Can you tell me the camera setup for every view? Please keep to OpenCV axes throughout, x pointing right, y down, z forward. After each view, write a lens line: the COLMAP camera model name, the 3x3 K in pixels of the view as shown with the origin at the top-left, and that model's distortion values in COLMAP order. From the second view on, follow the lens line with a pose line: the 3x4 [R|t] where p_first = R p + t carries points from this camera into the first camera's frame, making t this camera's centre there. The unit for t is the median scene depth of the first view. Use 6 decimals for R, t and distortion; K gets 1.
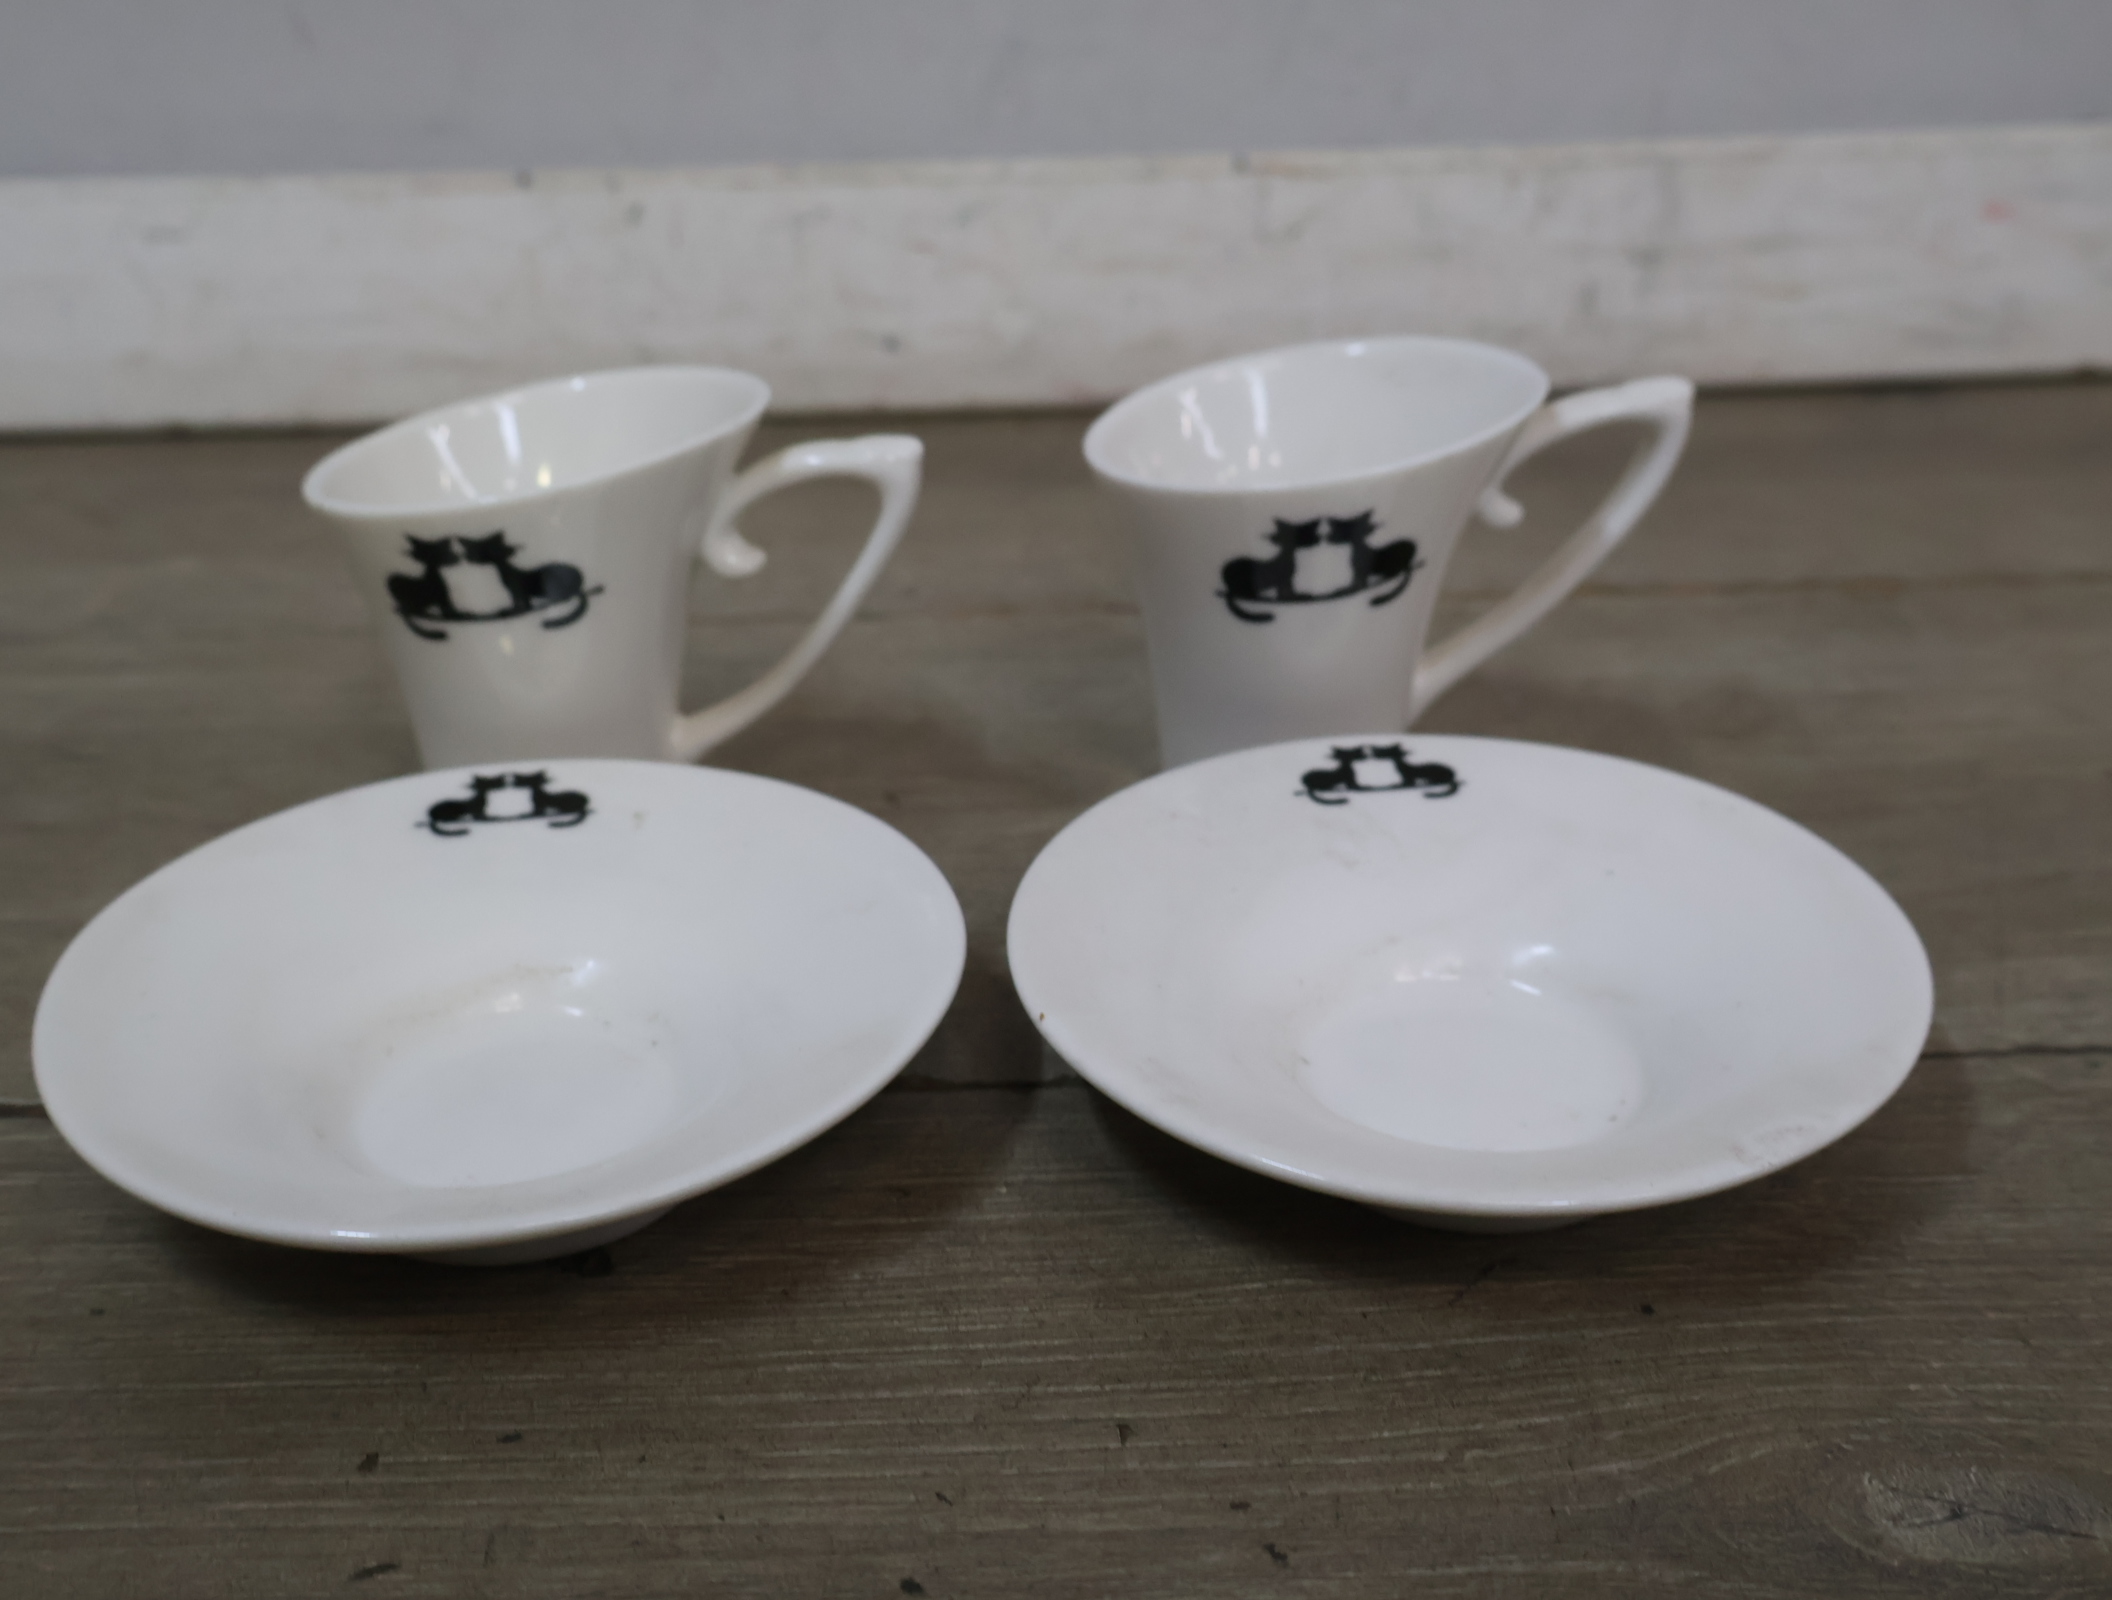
lens RADIAL K [[2237.9, 0, 1046.0], [0, 2237.9, 782.0], [0, 0, 1]] dist [0.013014, 0.000000]
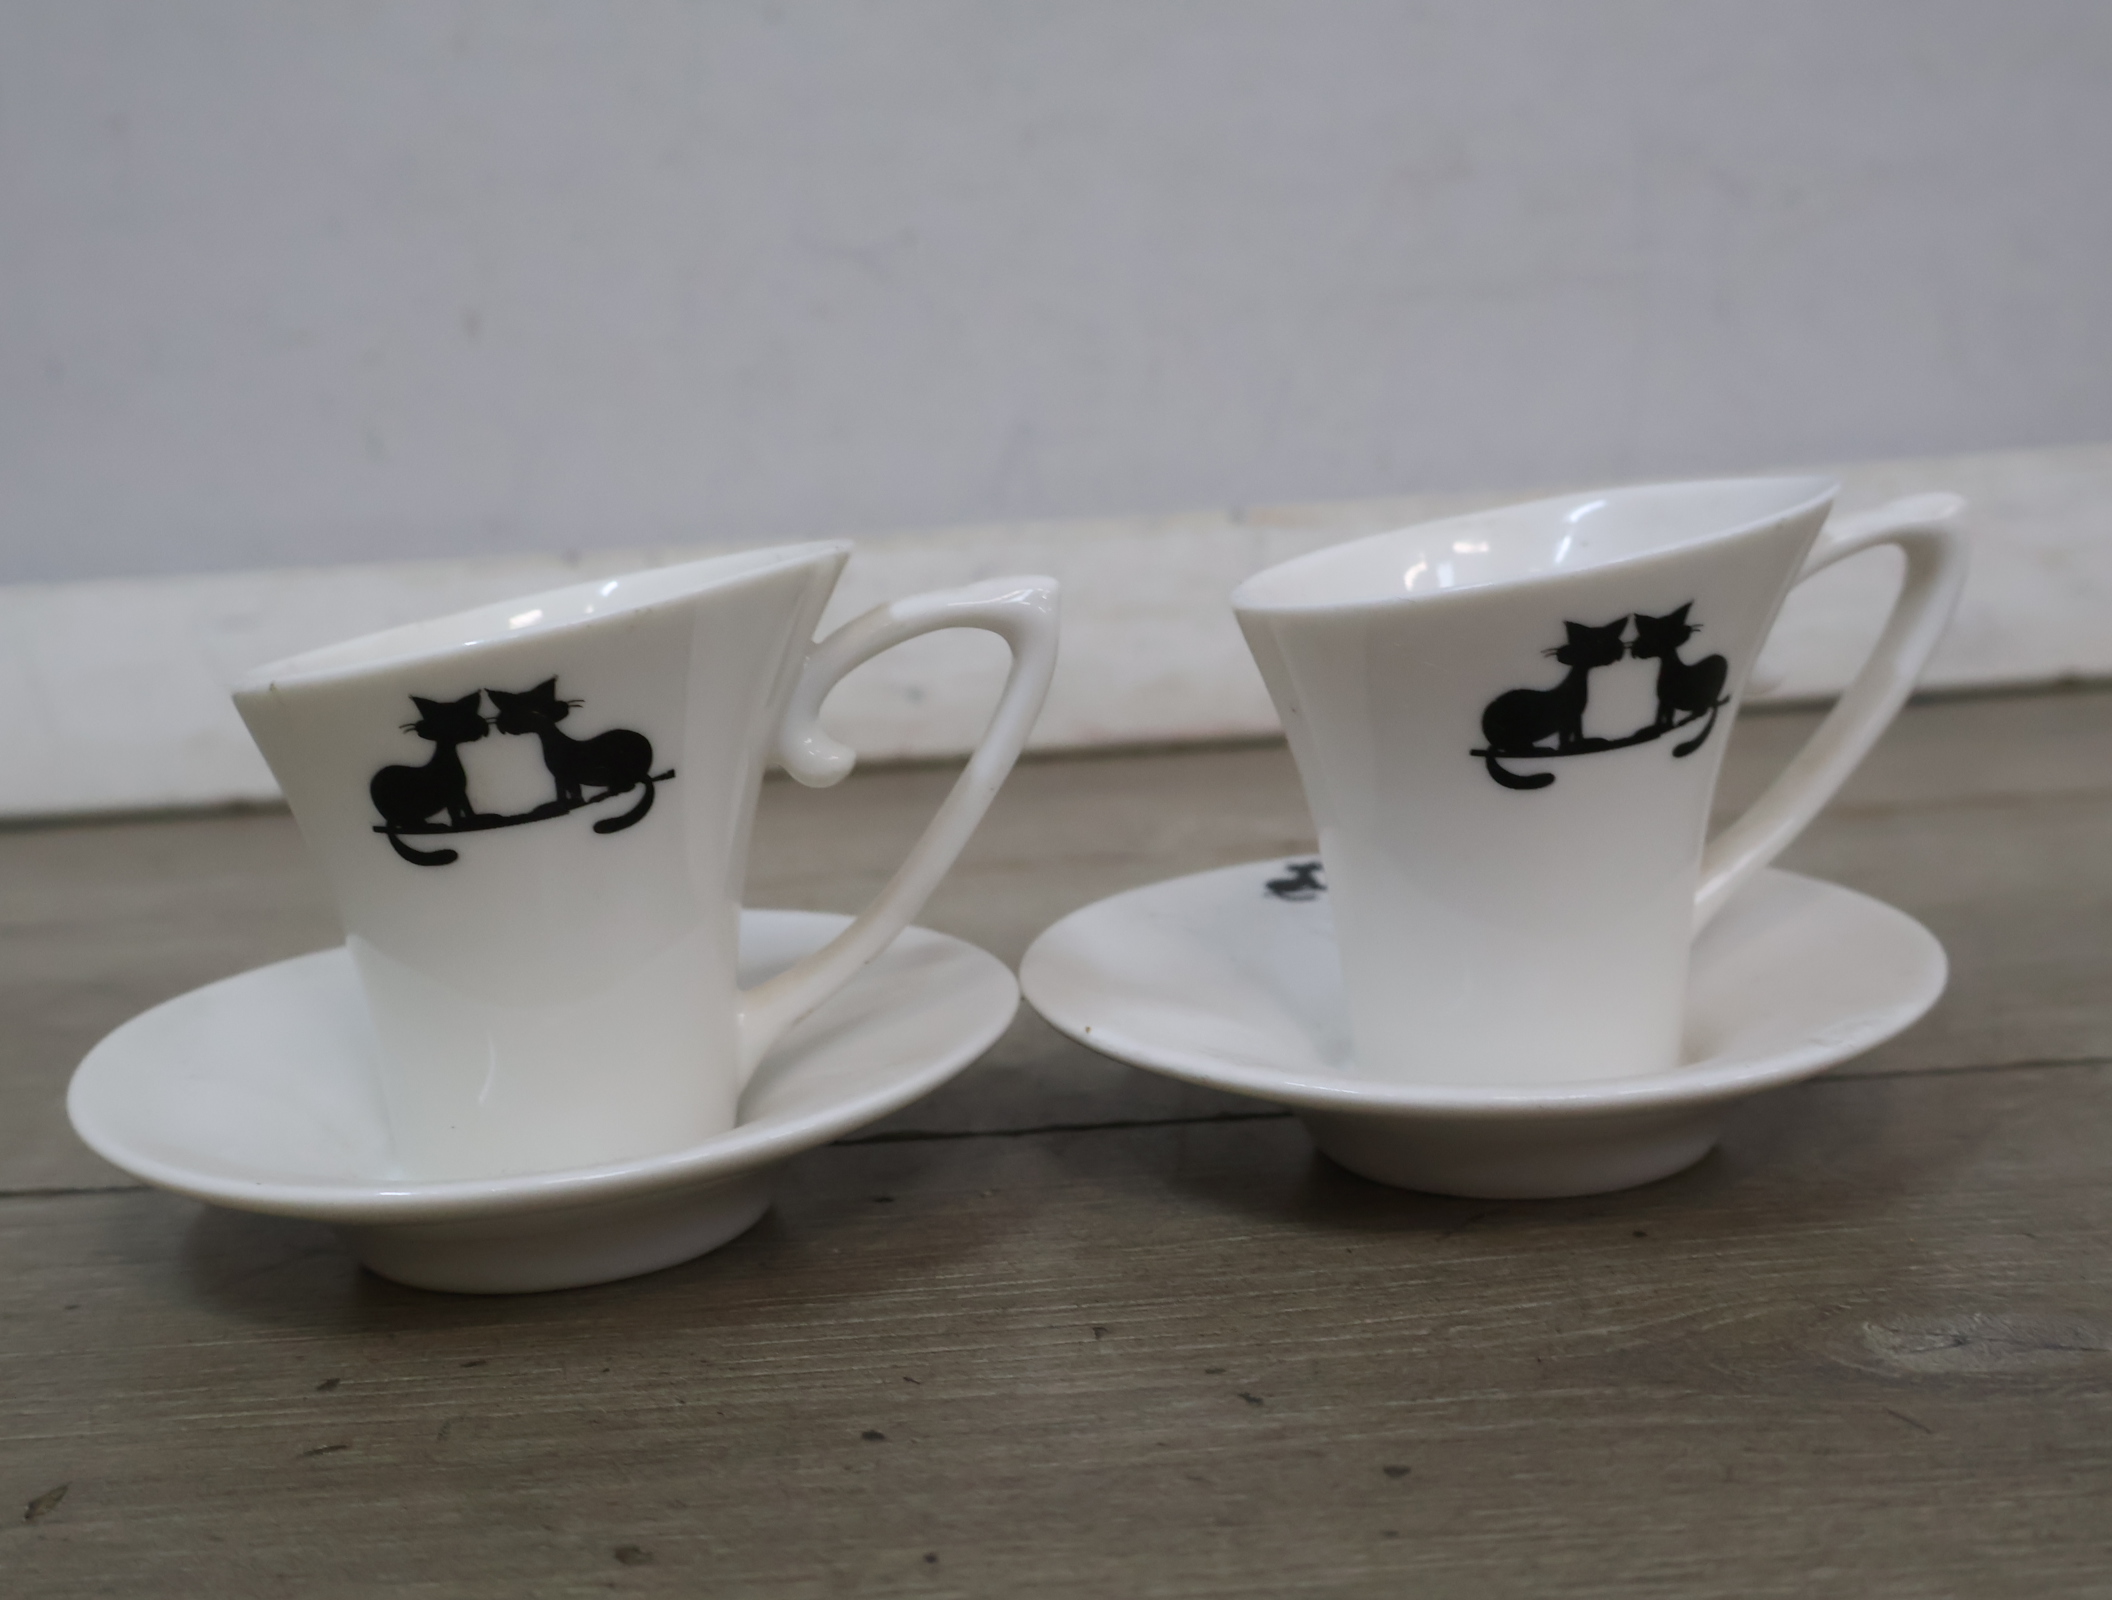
lens RADIAL K [[2237.9, 0, 1049.5], [0, 2237.9, 801.0], [0, 0, 1]] dist [0.013014, 0.000000]
pose [[0.998880, -0.039416, -0.026194, 0.047534], [0.031275, 0.965180, -0.259709, 0.317733], [0.035519, 0.258599, 0.965332, 0.000330]]
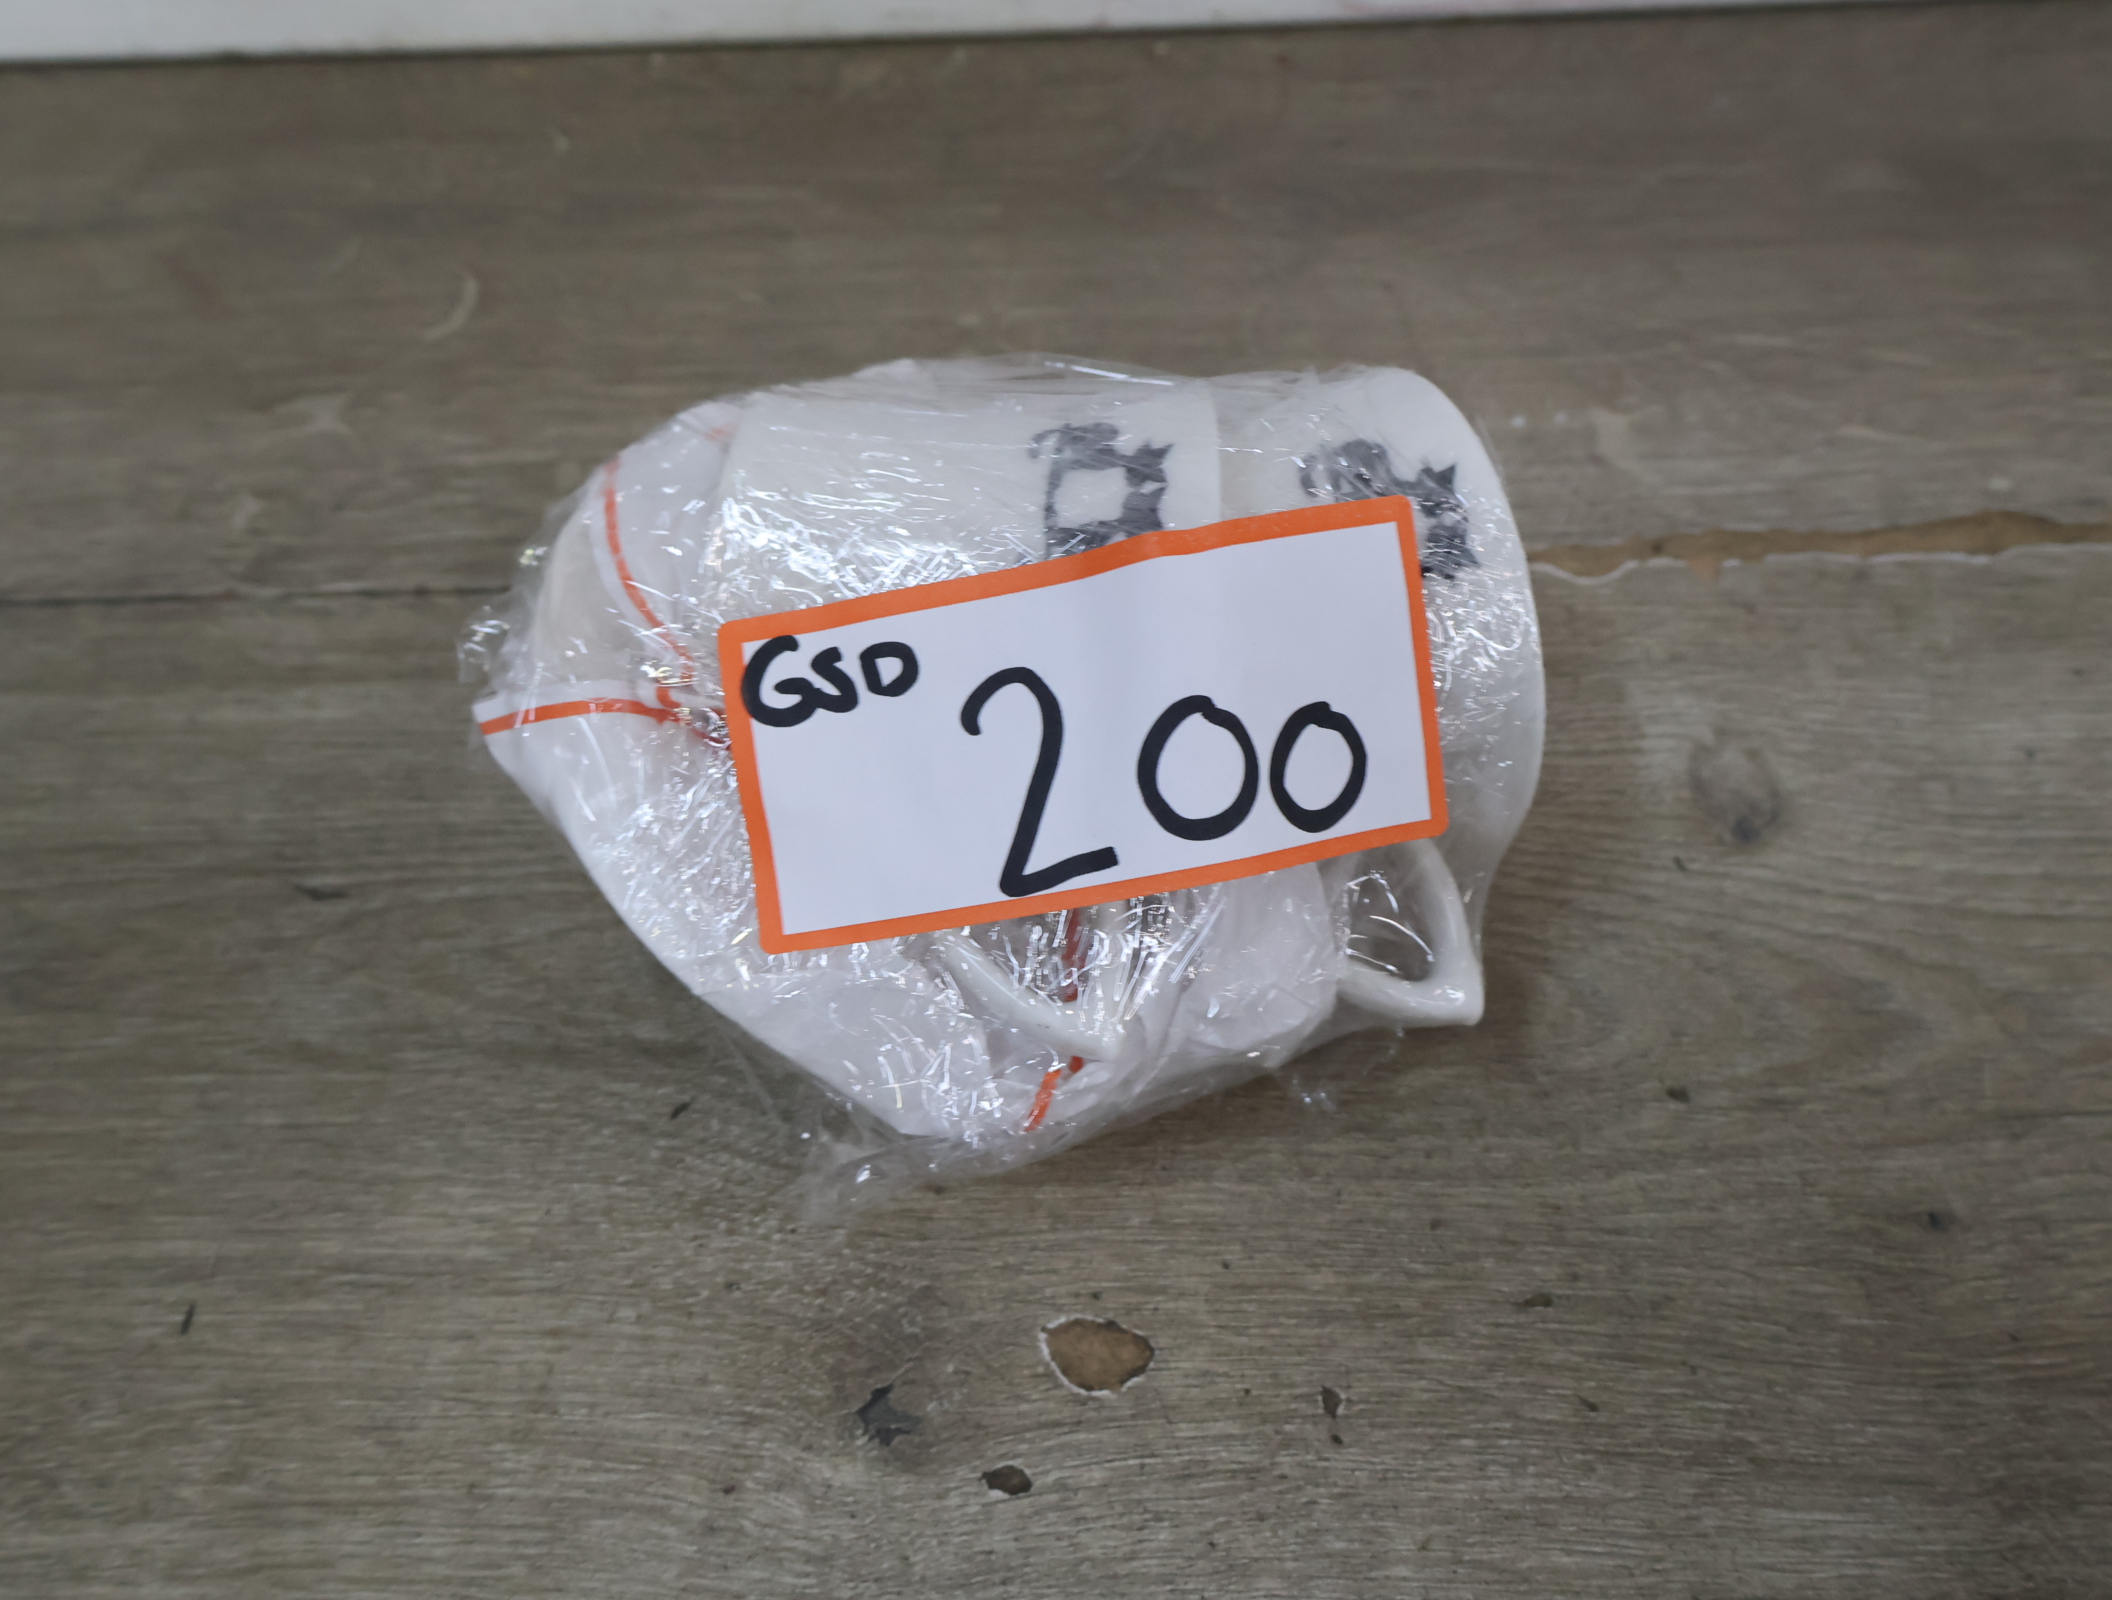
lens RADIAL K [[2237.9, 0, 1031.7], [0, 2237.9, 765.3], [0, 0, 1]] dist [0.013014, 0.000000]
pose [[0.999994, -0.002264, 0.002454, -0.258109], [0.000767, 0.871139, 0.491036, -0.836077], [-0.003249, -0.491032, 0.871136, 0.430774]]
